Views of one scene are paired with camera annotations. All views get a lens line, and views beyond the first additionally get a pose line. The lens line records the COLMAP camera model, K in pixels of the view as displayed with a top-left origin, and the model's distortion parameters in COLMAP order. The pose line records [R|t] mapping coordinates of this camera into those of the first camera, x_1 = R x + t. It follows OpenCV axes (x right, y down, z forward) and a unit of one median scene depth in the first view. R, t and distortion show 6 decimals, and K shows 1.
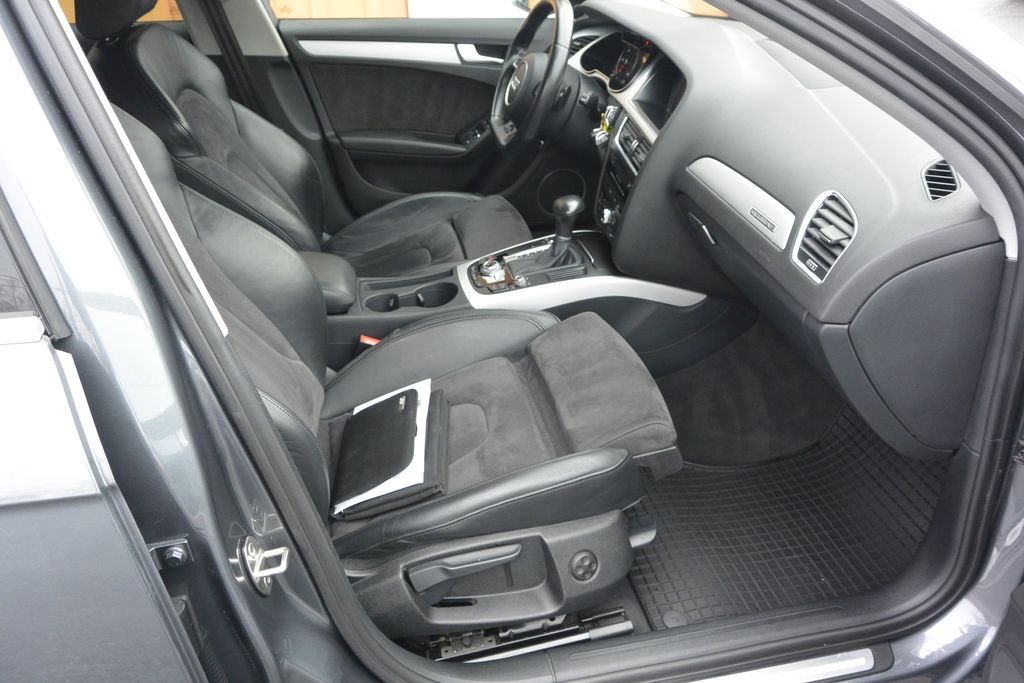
lens RADIAL K [[790.1, 0, 506.6], [0, 790.1, 342.1], [0, 0, 1]] dist [-0.002474, 0.015031]
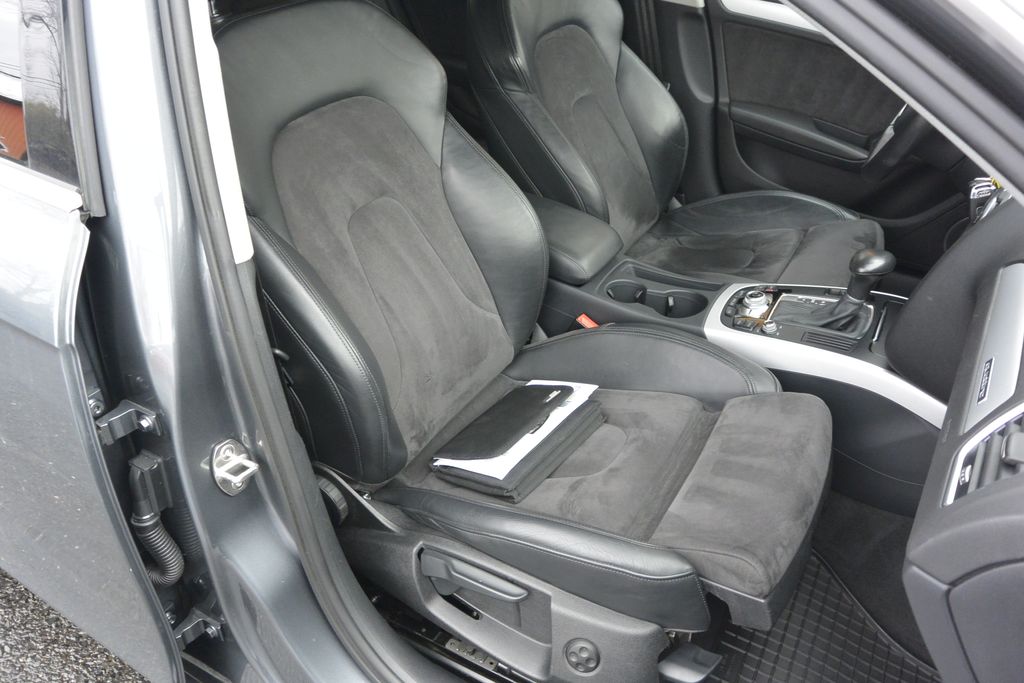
lens RADIAL K [[790.1, 0, 514.9], [0, 790.1, 344.6], [0, 0, 1]] dist [-0.002474, 0.015031]
pose [[0.739815, 0.399895, -0.541071, 0.289760], [-0.356622, 0.915004, 0.188647, -0.127776], [0.570522, 0.053394, 0.819545, 0.178402]]
